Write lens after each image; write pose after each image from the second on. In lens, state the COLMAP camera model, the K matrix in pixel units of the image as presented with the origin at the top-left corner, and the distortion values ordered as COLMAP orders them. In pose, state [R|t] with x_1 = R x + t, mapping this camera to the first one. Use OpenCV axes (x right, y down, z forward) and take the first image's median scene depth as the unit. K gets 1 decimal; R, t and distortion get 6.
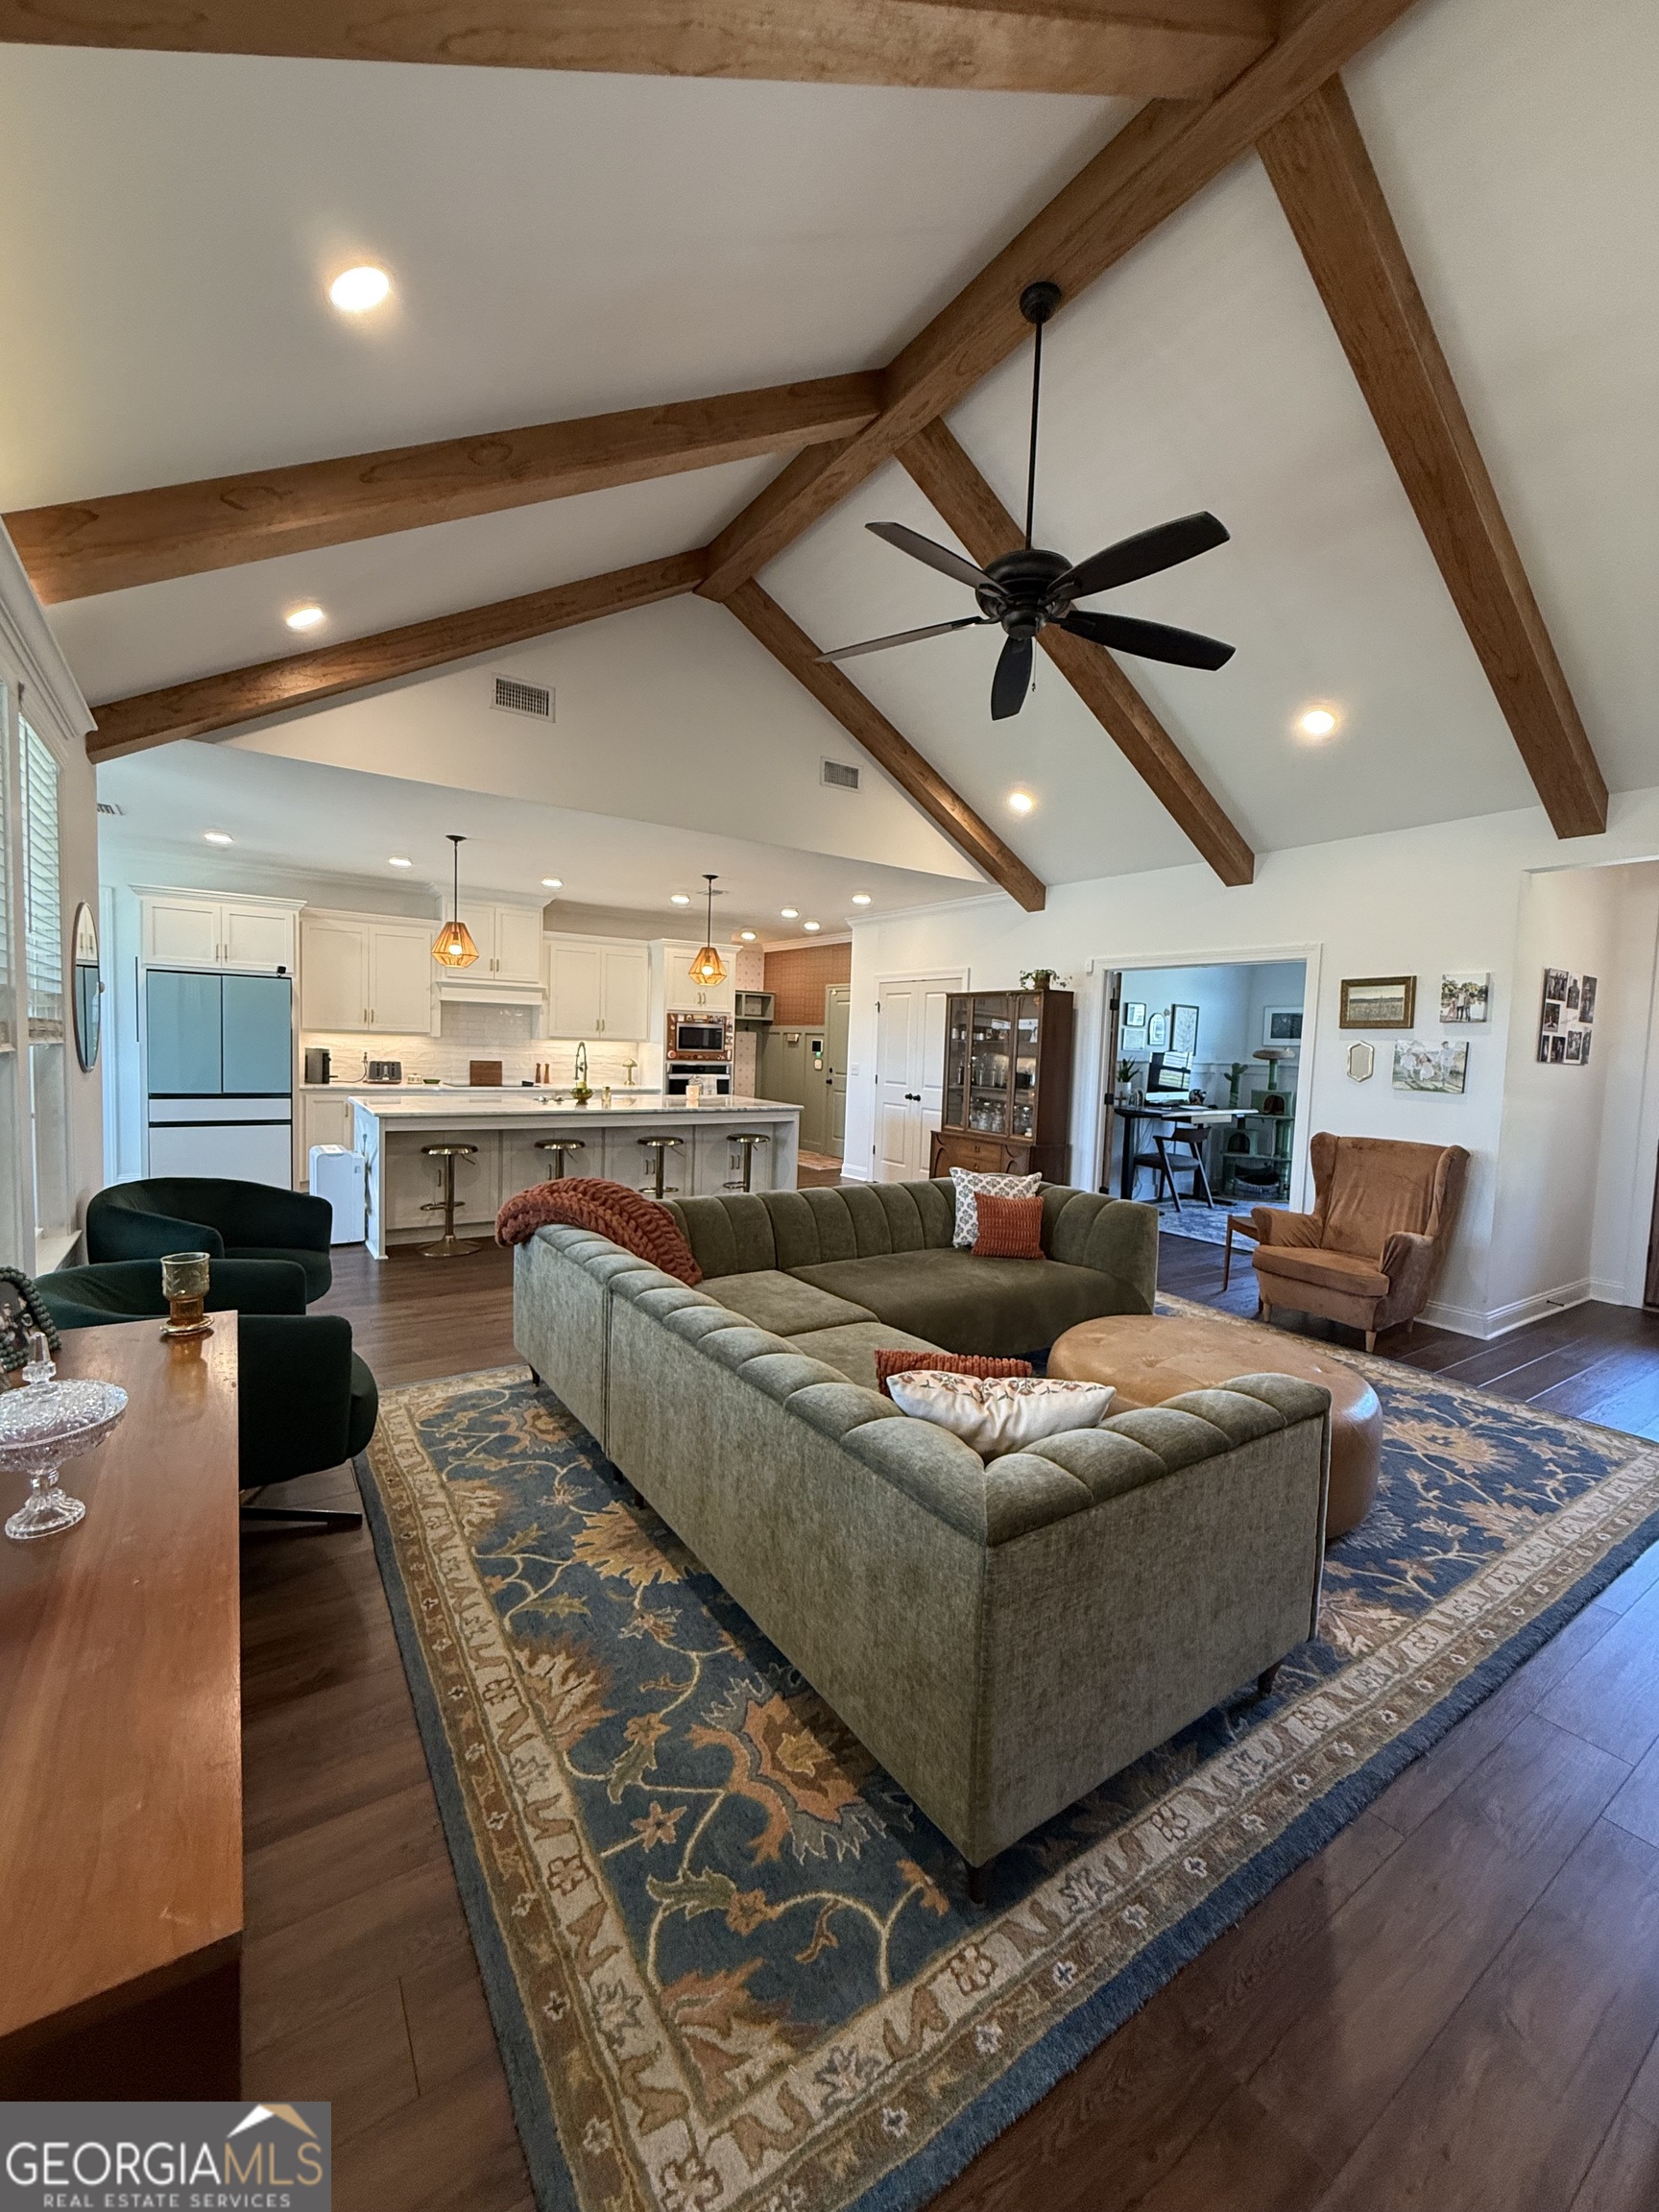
lens RADIAL K [[882.3, 0, 831.3], [0, 882.3, 1099.9], [0, 0, 1]] dist [-0.000787, 0.000213]
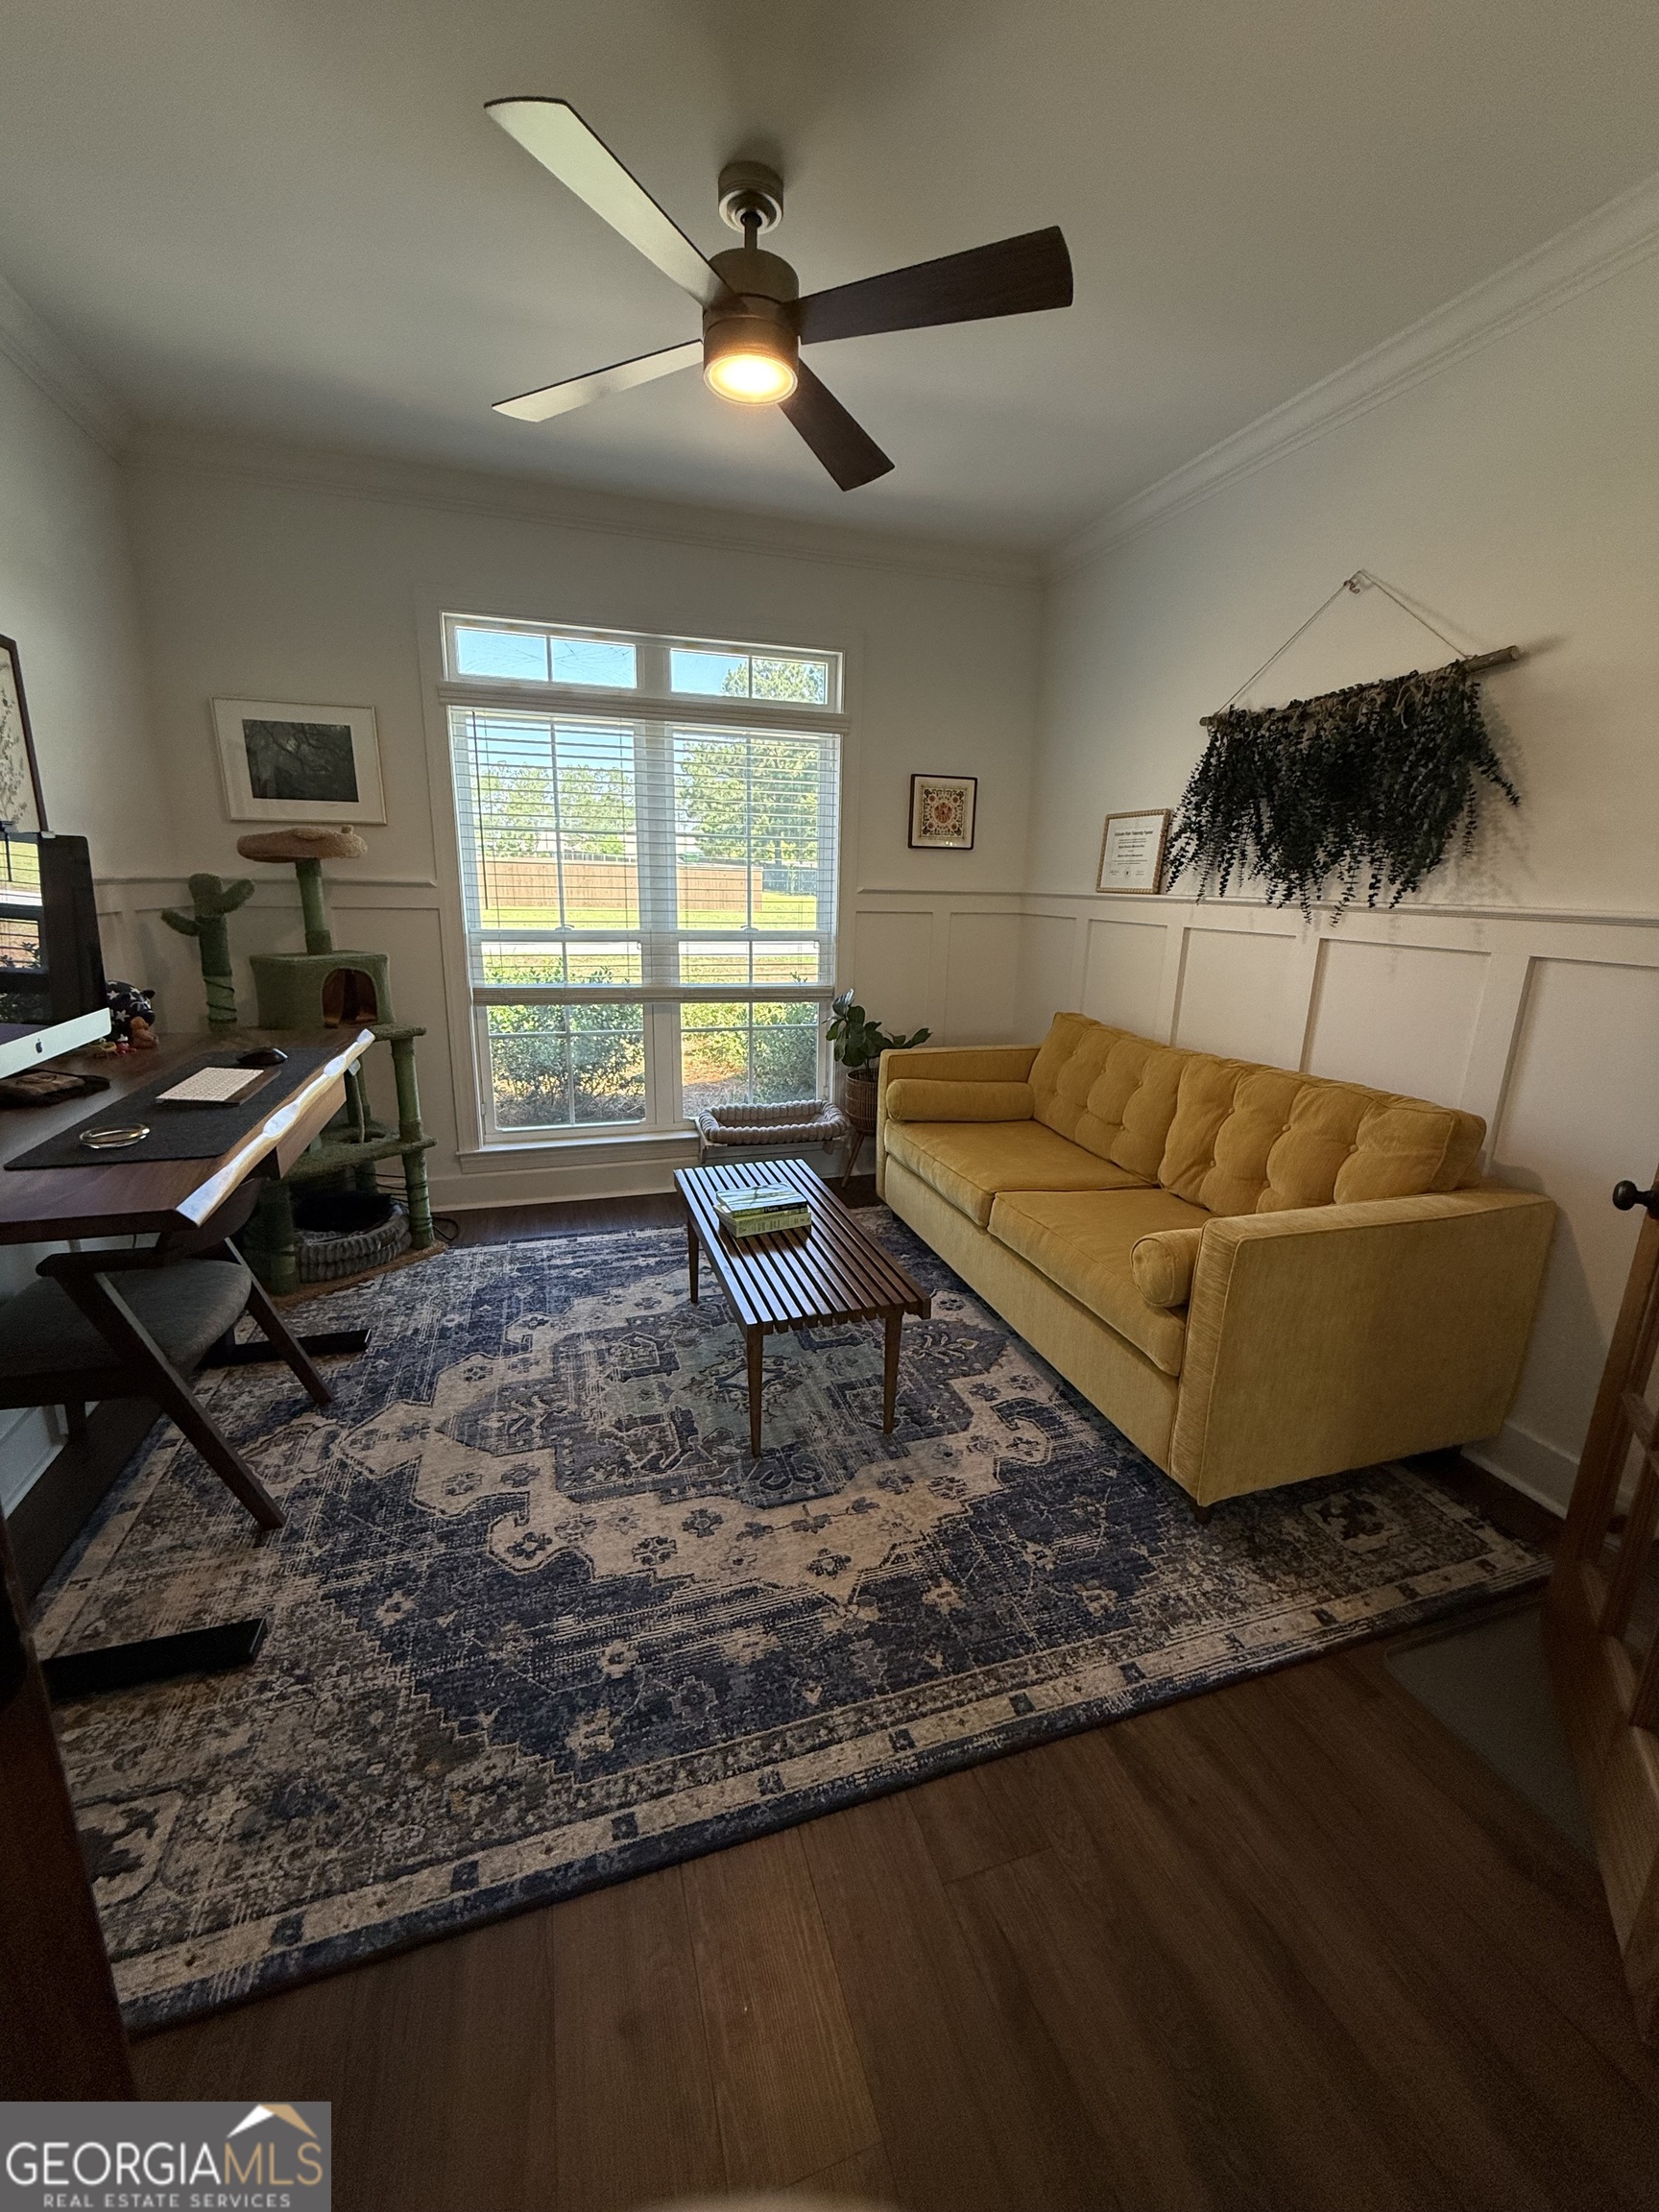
lens RADIAL K [[882.3, 0, 831.0], [0, 882.3, 1089.4], [0, 0, 1]] dist [-0.000787, 0.000213]
pose [[0.276559, -0.250937, 0.927656, 0.386468], [0.051407, 0.967787, 0.246467, -0.059259], [-0.959621, -0.020475, 0.280550, 1.231902]]
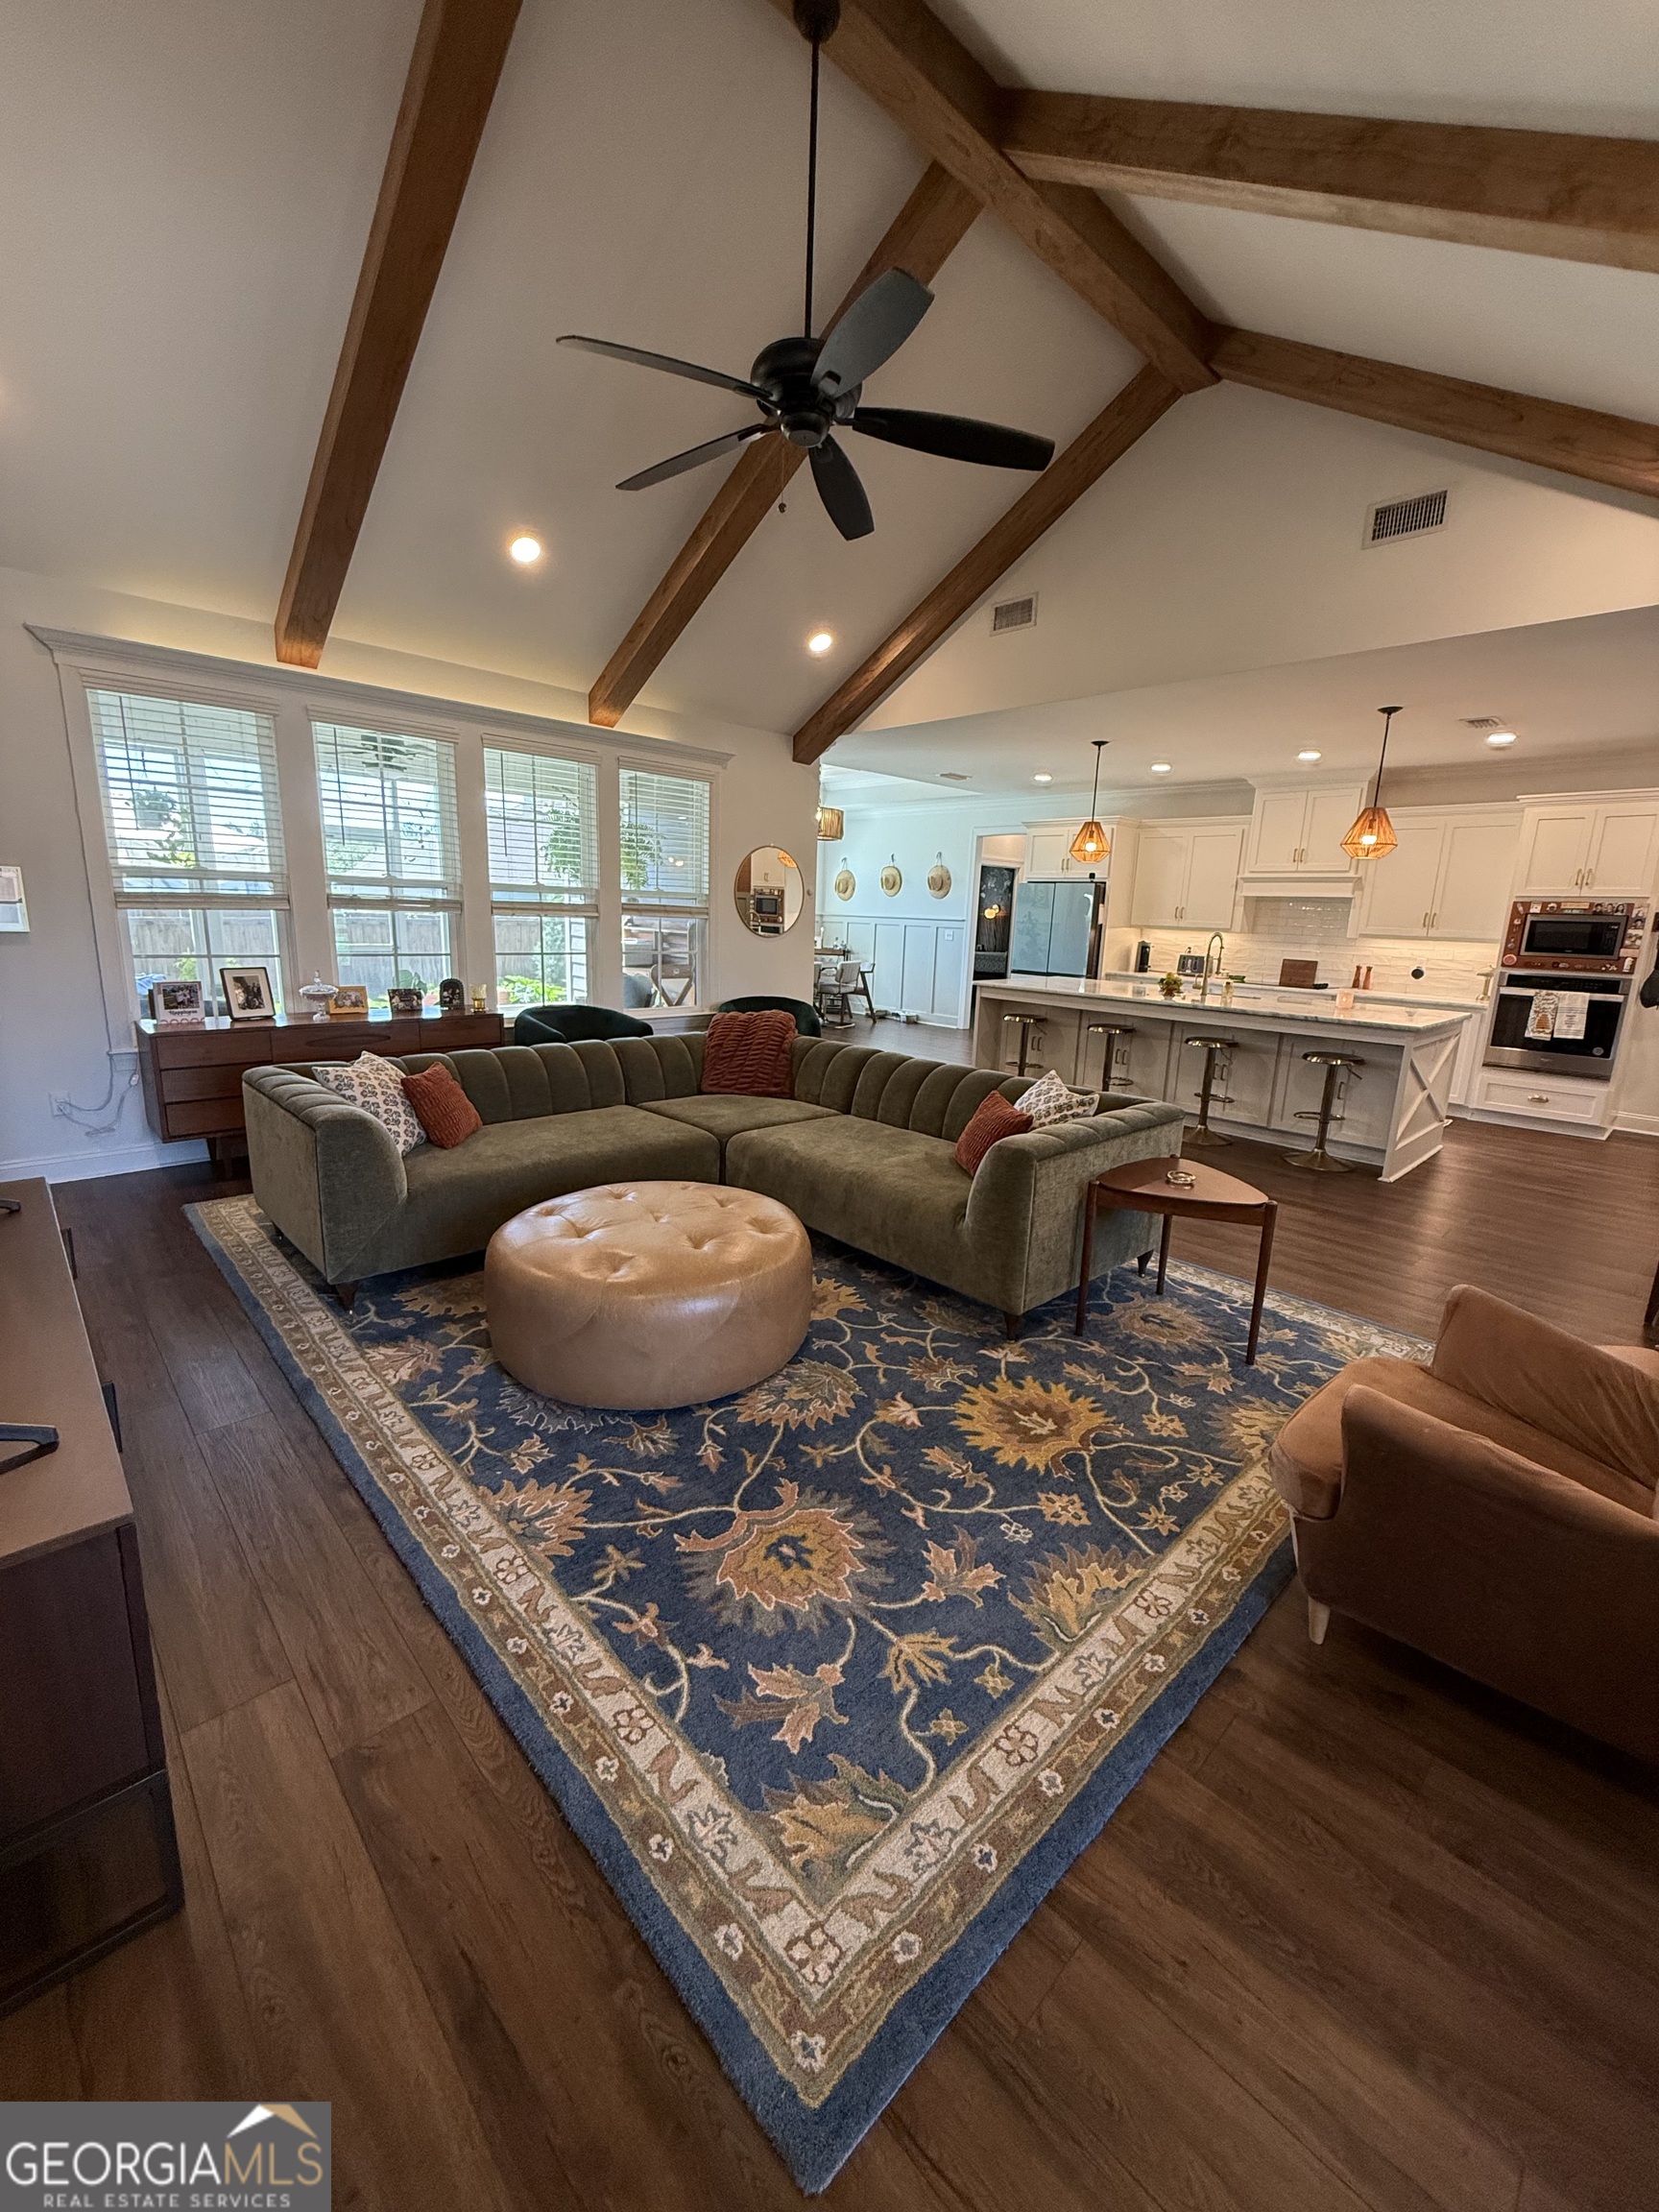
lens RADIAL K [[882.3, 0, 826.7], [0, 882.3, 1101.1], [0, 0, 1]] dist [-0.000787, 0.000213]
pose [[0.165929, 0.179243, -0.969711, 0.787400], [-0.094378, 0.981715, 0.165312, -0.007939], [0.981611, 0.064089, 0.179812, 0.580922]]
